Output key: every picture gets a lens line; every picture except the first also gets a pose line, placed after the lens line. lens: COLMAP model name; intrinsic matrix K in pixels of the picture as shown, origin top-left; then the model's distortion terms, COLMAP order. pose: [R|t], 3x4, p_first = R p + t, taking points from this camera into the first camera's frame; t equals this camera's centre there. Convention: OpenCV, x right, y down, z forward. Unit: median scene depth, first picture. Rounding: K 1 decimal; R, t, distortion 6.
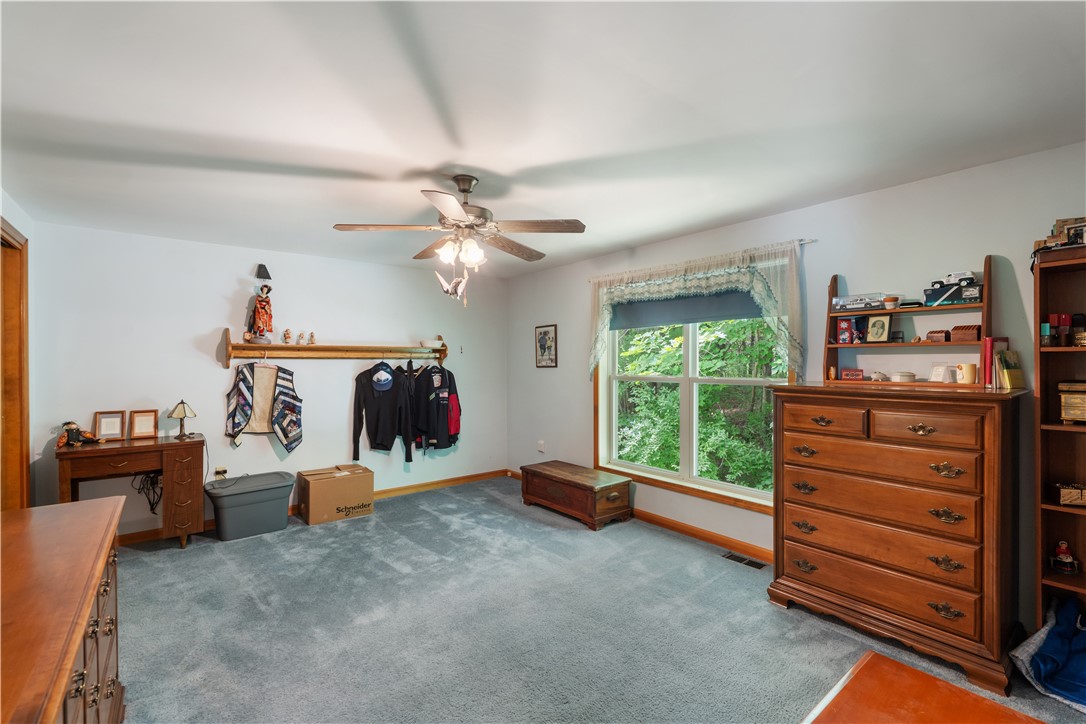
lens RADIAL K [[480.0, 0, 548.5], [0, 480.0, 360.7], [0, 0, 1]] dist [0.000418, -0.000524]
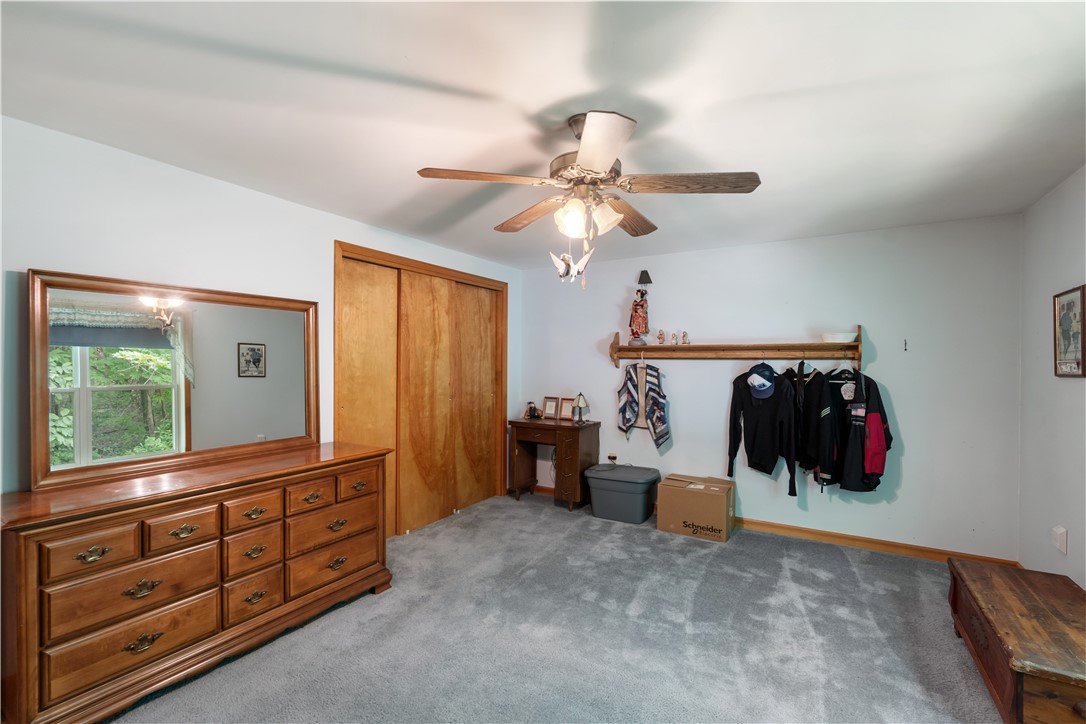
lens RADIAL K [[480.0, 0, 544.3], [0, 480.0, 363.4], [0, 0, 1]] dist [0.000418, -0.000524]
pose [[0.347325, 0.006699, -0.937721, 0.328833], [-0.004958, 0.999974, 0.005307, 0.000317], [0.937732, 0.002806, 0.347349, 0.431776]]
